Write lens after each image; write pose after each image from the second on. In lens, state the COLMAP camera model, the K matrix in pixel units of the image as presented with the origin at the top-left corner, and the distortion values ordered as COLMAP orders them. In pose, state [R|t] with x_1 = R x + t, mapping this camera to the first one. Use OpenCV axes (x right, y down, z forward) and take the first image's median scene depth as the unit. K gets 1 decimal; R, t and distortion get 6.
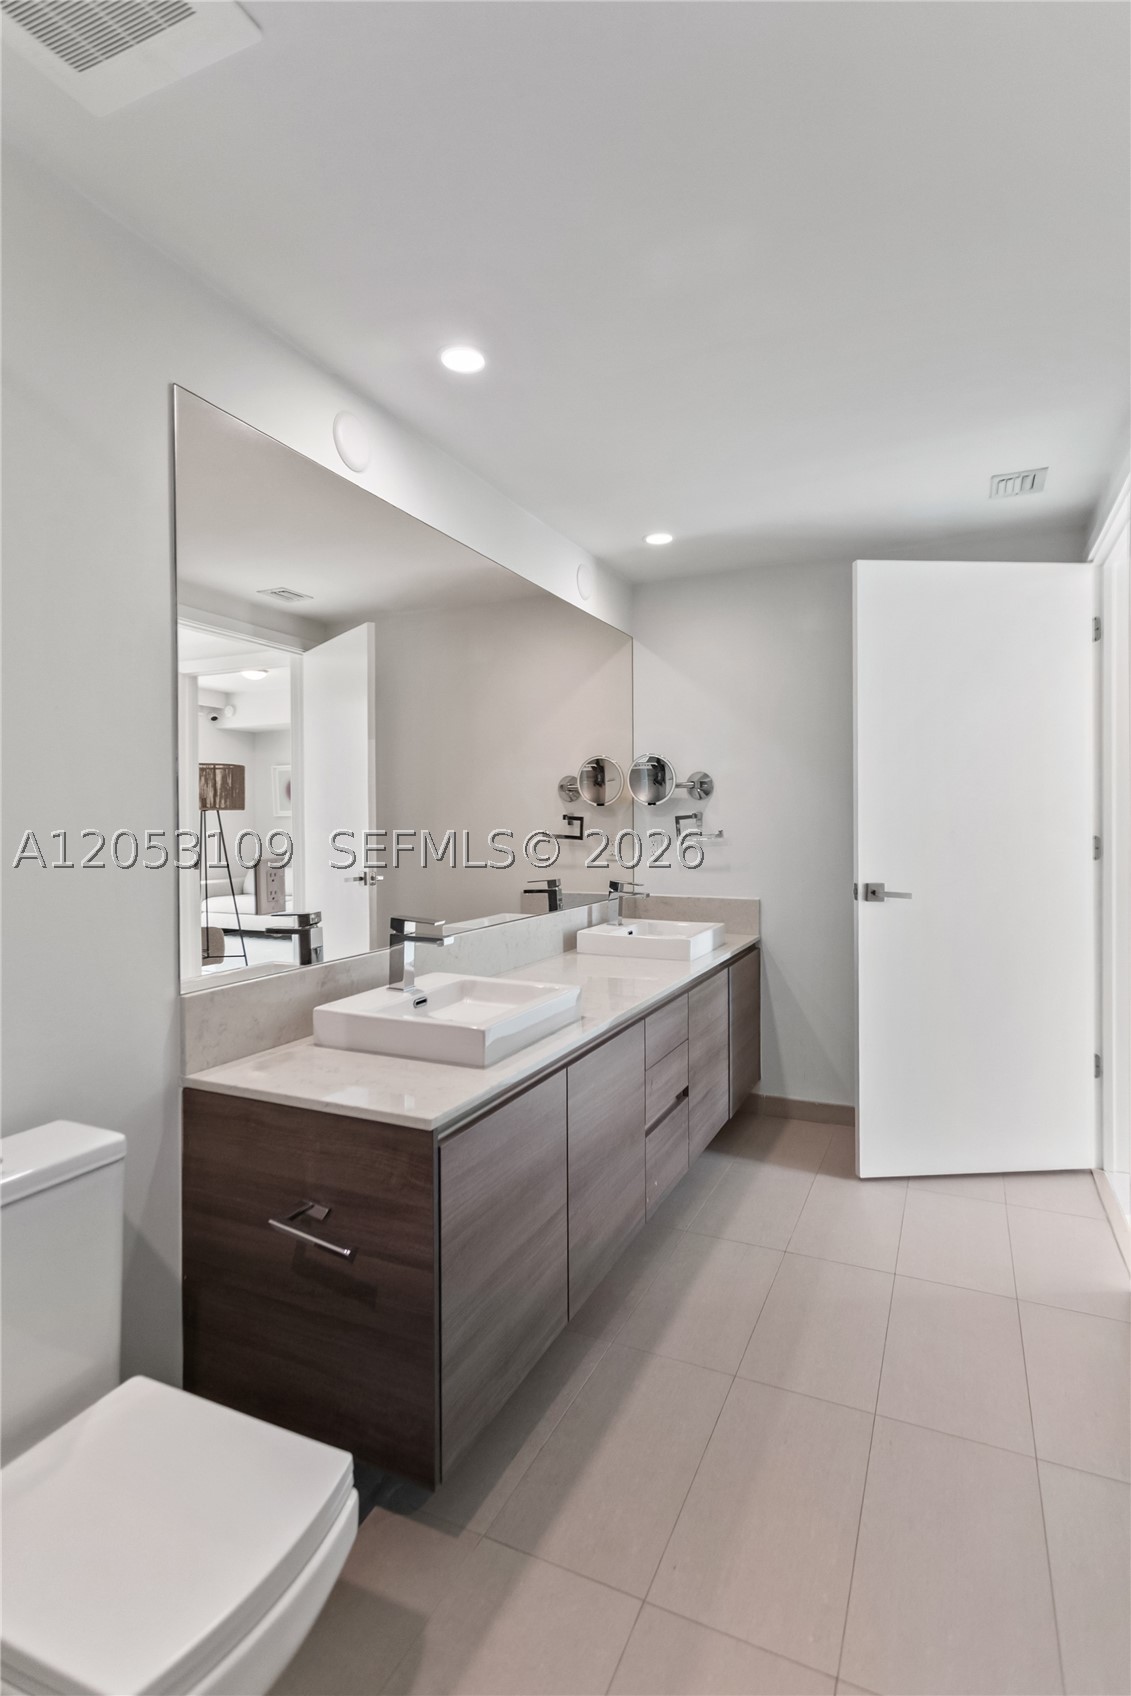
lens RADIAL K [[849.7, 0, 577.3], [0, 849.7, 842.0], [0, 0, 1]] dist [0.006358, 0.003066]
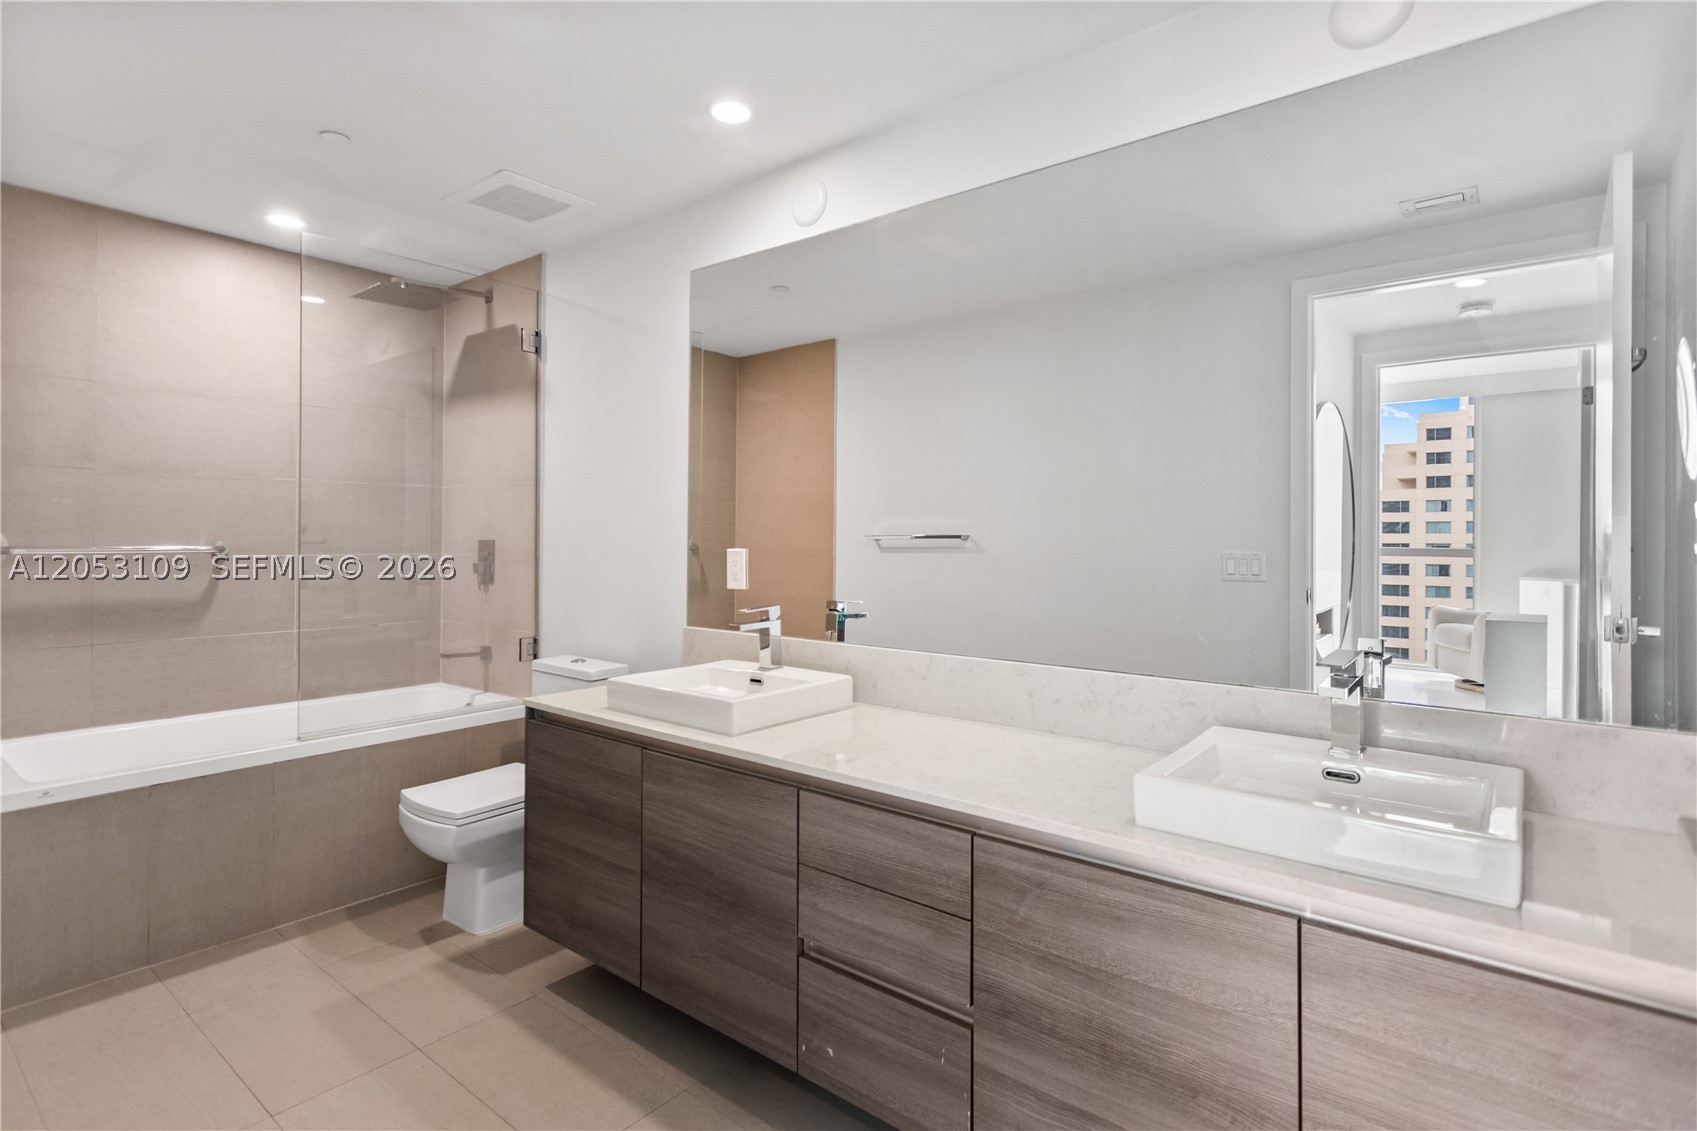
lens RADIAL K [[850.2, 0, 842.1], [0, 850.2, 538.1], [0, 0, 1]] dist [0.006358, 0.003066]
pose [[-0.257196, 0.000612, -0.966359, 1.035056], [-0.026652, 0.999615, 0.007727, -0.019057], [0.965992, 0.027742, -0.257081, 1.621195]]
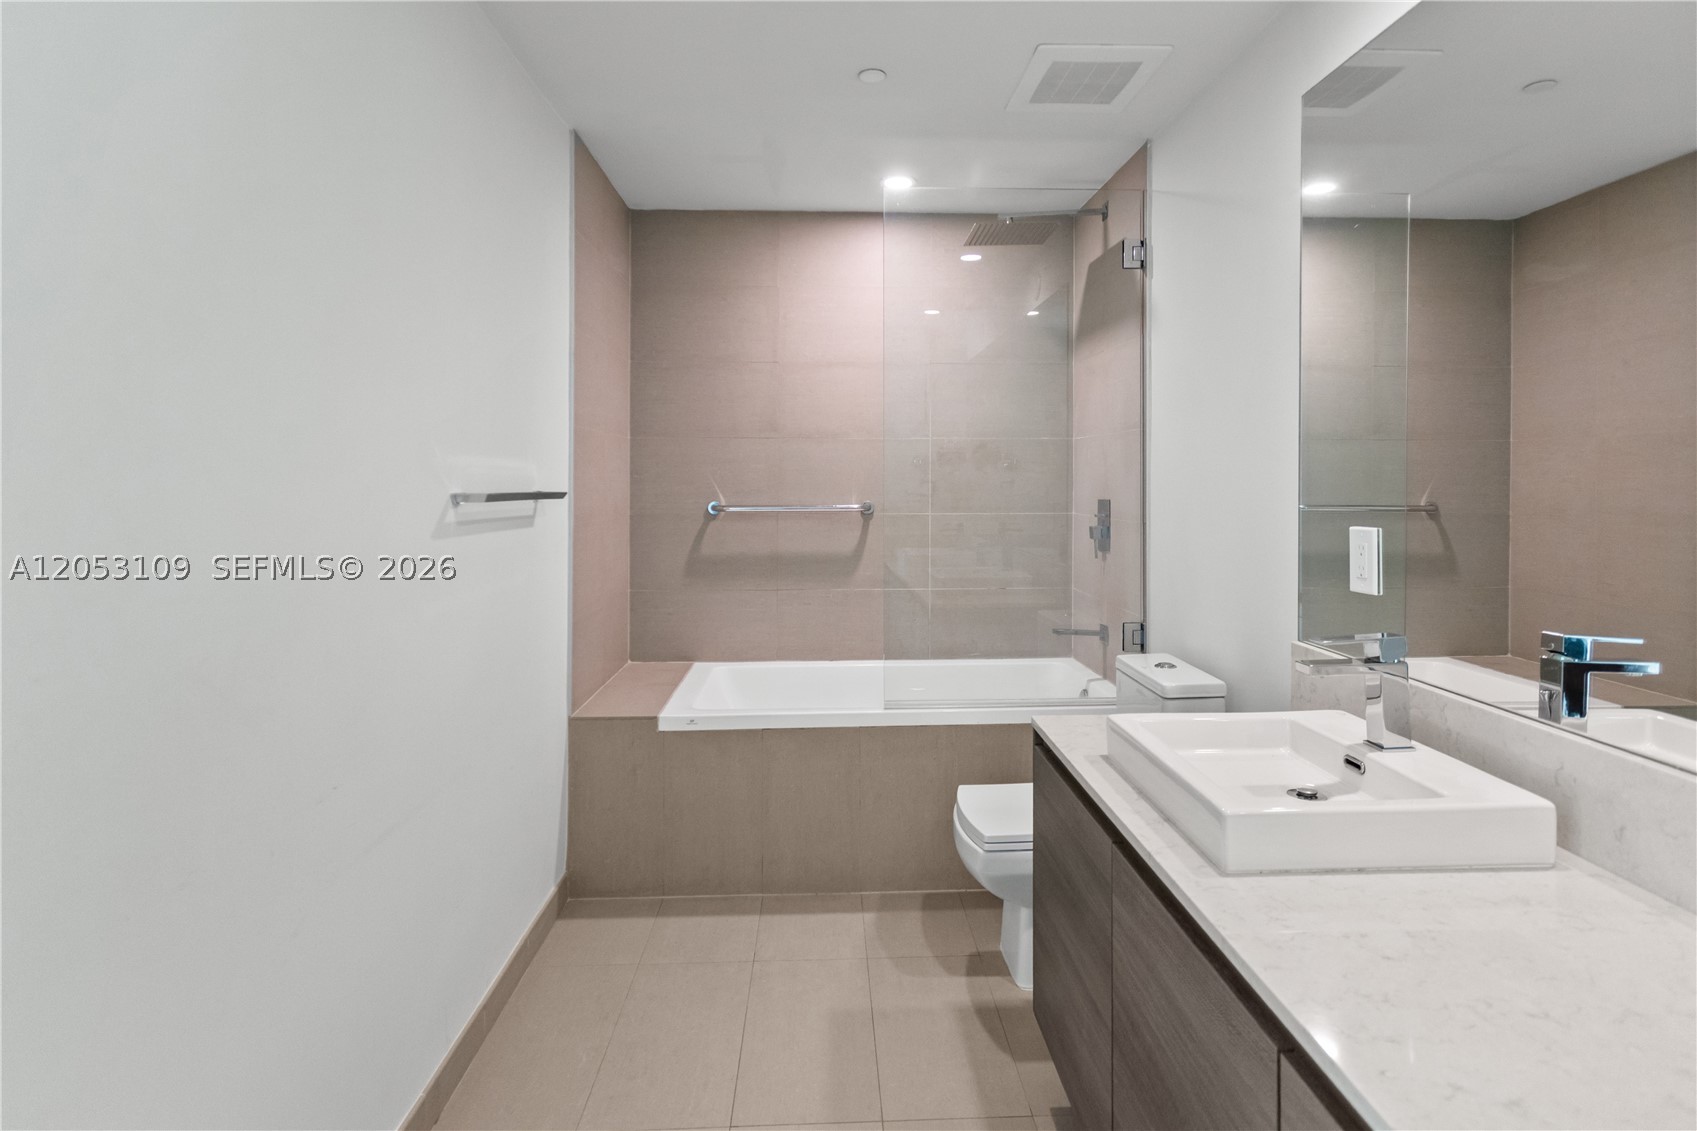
lens RADIAL K [[880.7, 0, 871.5], [0, 880.7, 481.8], [0, 0, 1]] dist [0.000955, 0.001063]
pose [[-0.892662, 0.004585, -0.450703, 0.518747], [-0.006107, 0.999733, 0.022267, -0.049028], [0.450685, 0.022629, -0.892396, 1.657453]]
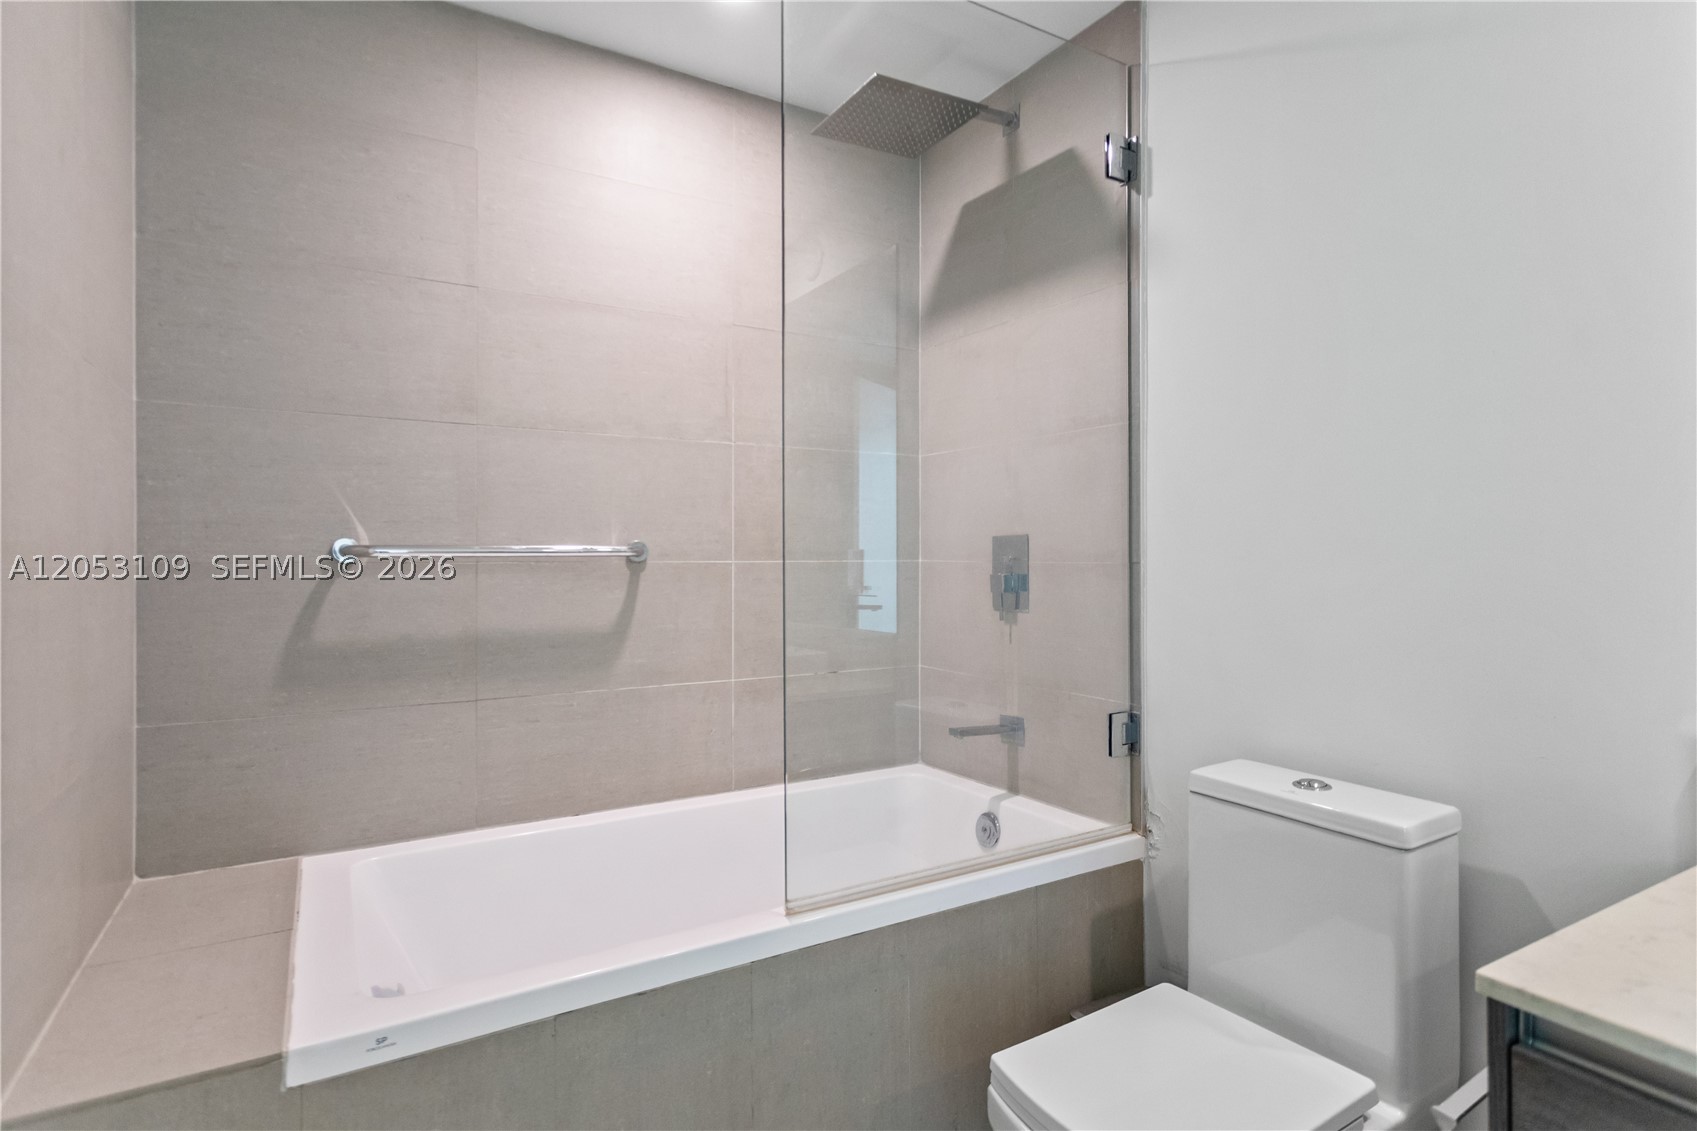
lens RADIAL K [[850.2, 0, 823.6], [0, 850.2, 562.5], [0, 0, 1]] dist [0.006358, 0.003066]
pose [[-0.583883, 0.006808, -0.811810, 0.420692], [-0.013811, 0.999737, 0.018318, 0.042419], [0.811721, 0.021907, -0.583635, 0.772423]]
